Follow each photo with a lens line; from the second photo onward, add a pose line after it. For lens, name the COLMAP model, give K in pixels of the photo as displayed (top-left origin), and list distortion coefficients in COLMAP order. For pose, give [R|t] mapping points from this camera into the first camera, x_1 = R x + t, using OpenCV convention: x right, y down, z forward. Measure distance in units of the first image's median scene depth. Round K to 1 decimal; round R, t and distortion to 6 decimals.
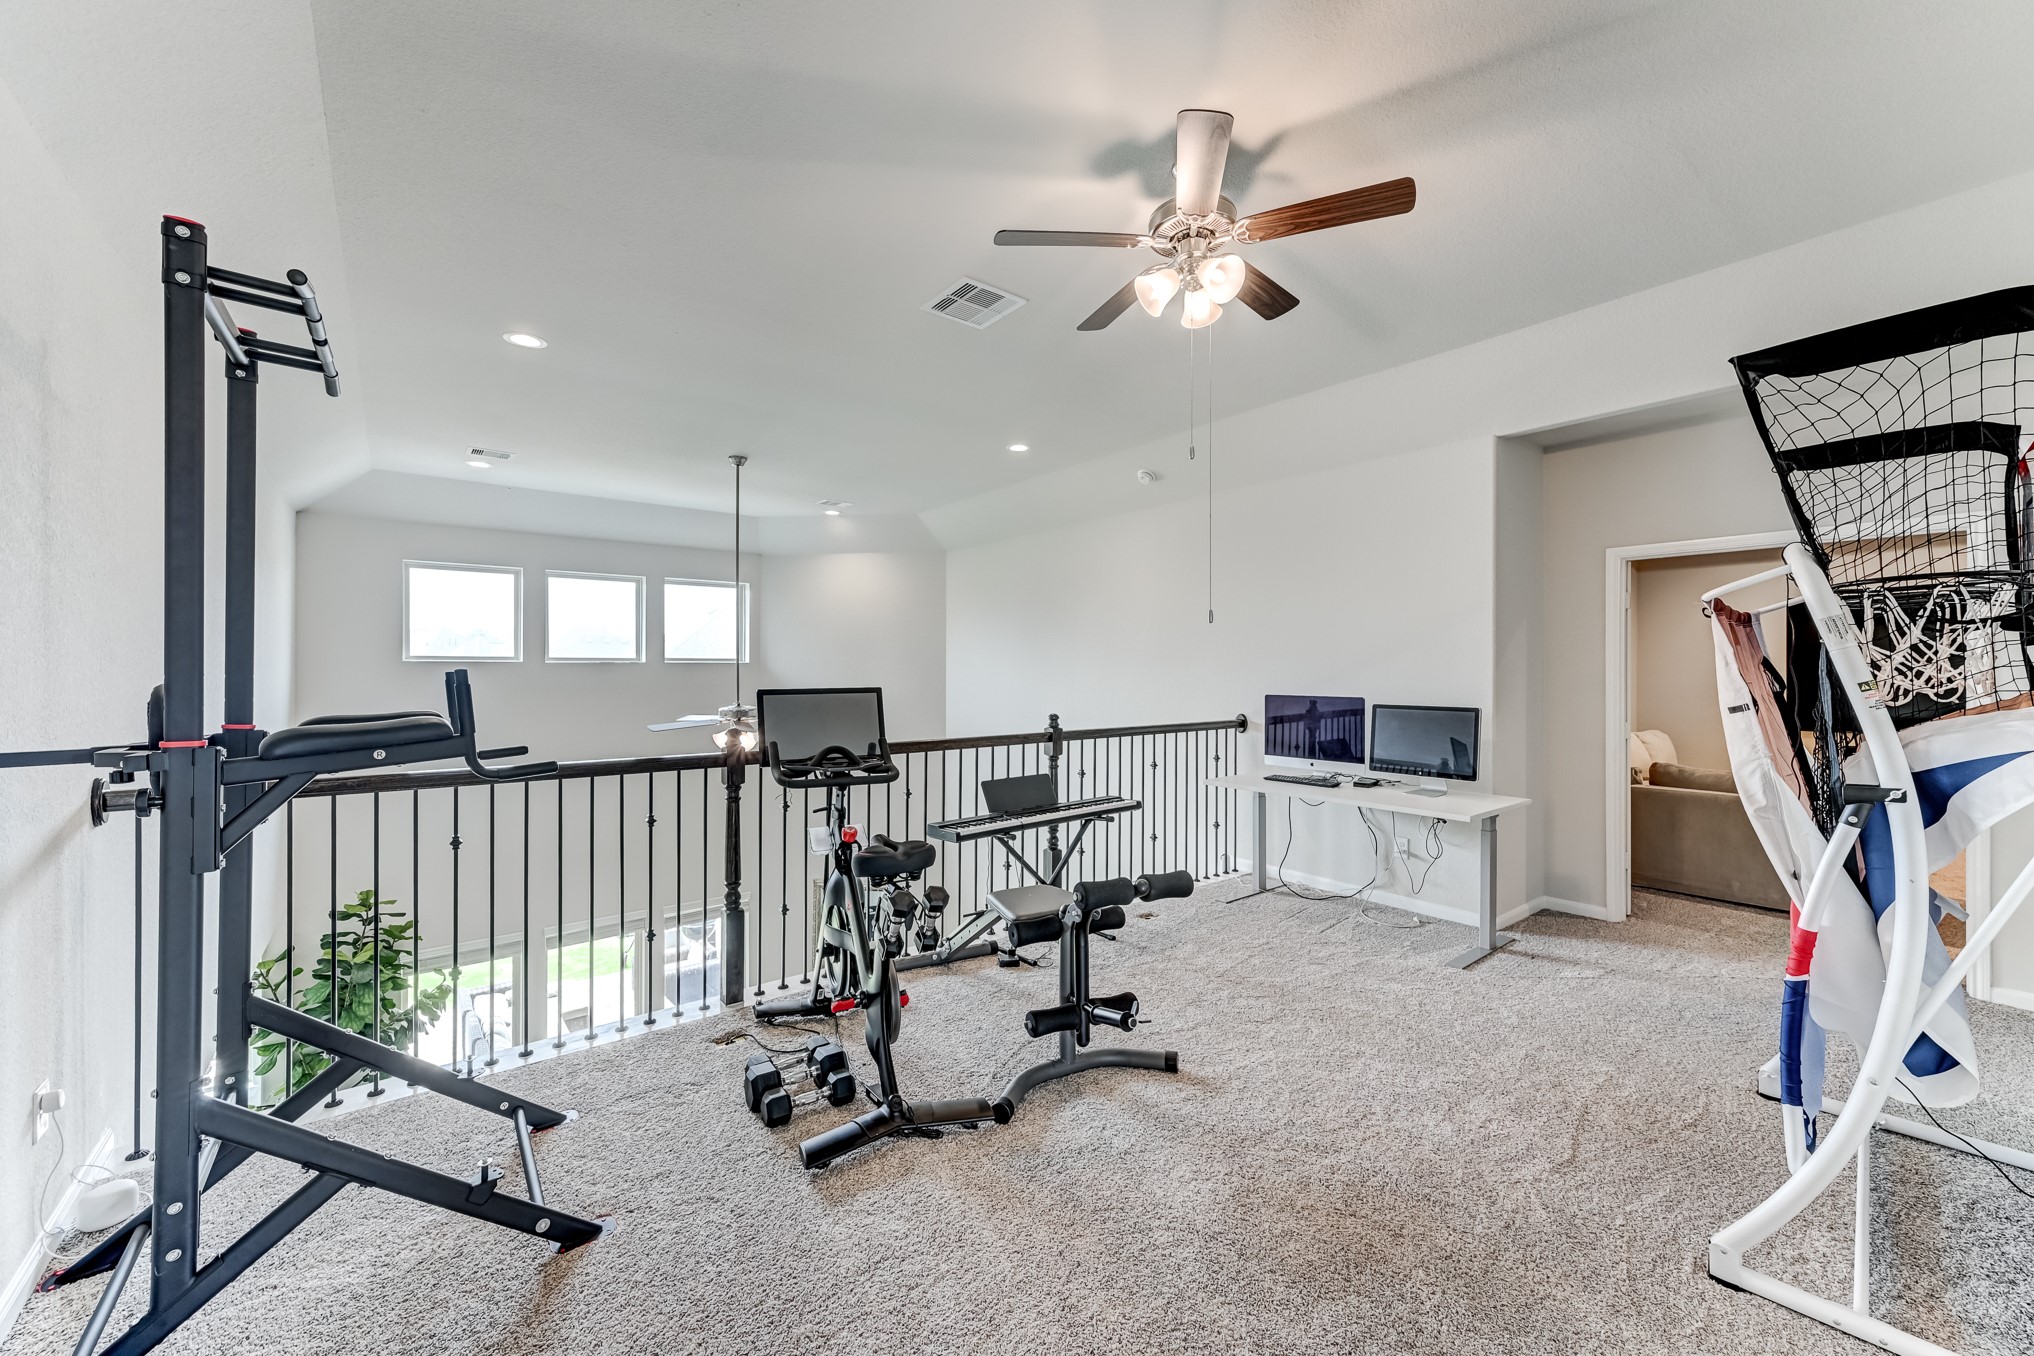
lens RADIAL K [[788.3, 0, 1045.3], [0, 788.3, 669.3], [0, 0, 1]] dist [0.011519, 0.002148]
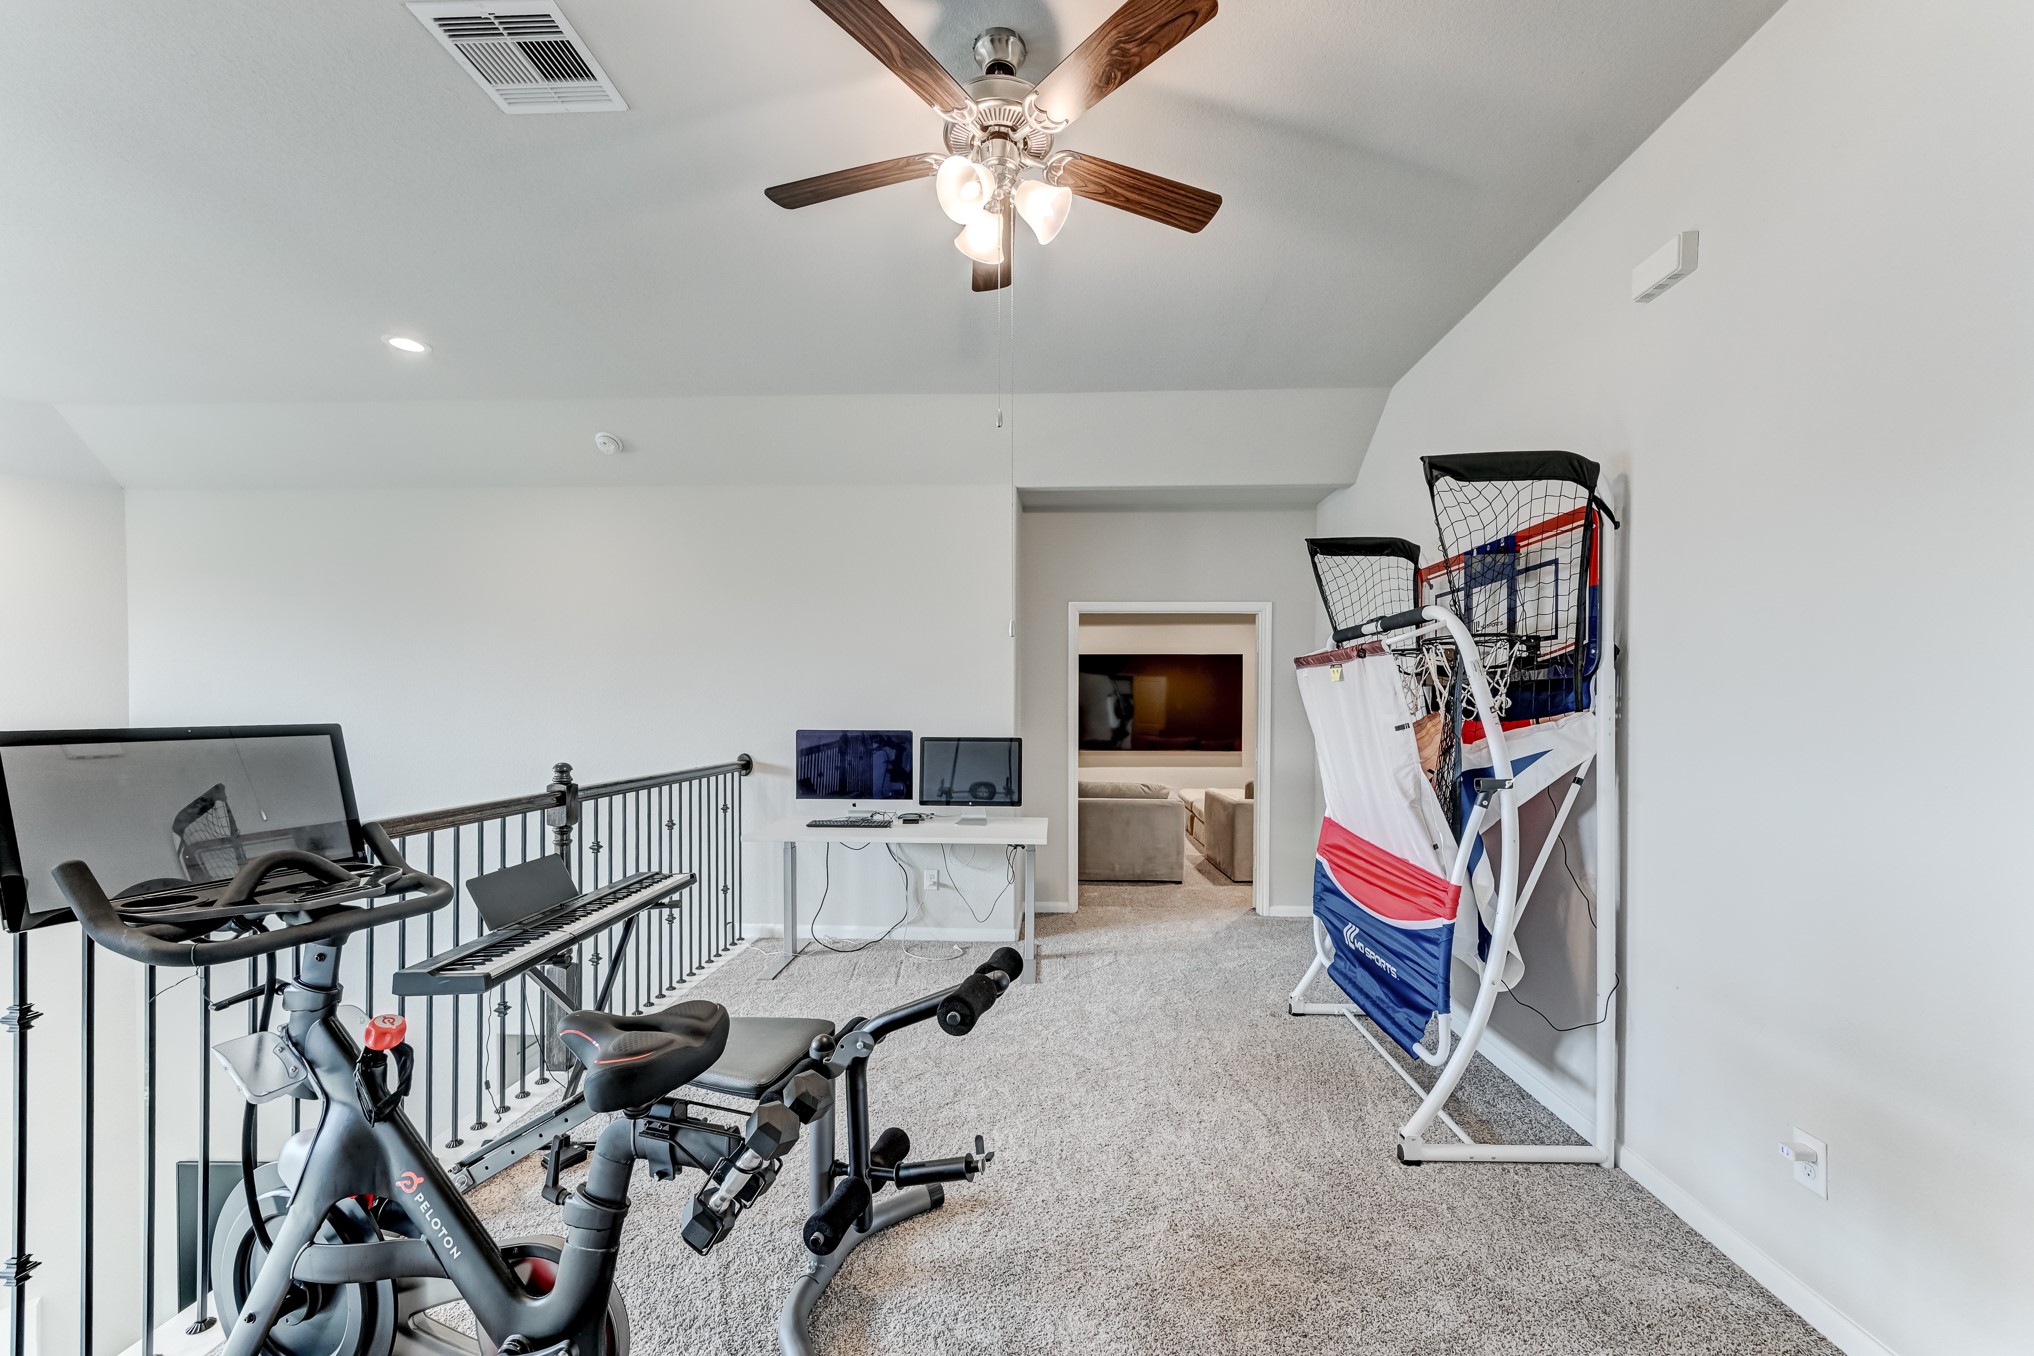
lens RADIAL K [[788.3, 0, 1012.6], [0, 788.3, 718.2], [0, 0, 1]] dist [0.011519, 0.002148]
pose [[0.668544, -0.007642, 0.743634, -0.234712], [-0.002226, 0.999922, 0.012277, 0.008970], [-0.743670, -0.009863, 0.668475, 0.271614]]
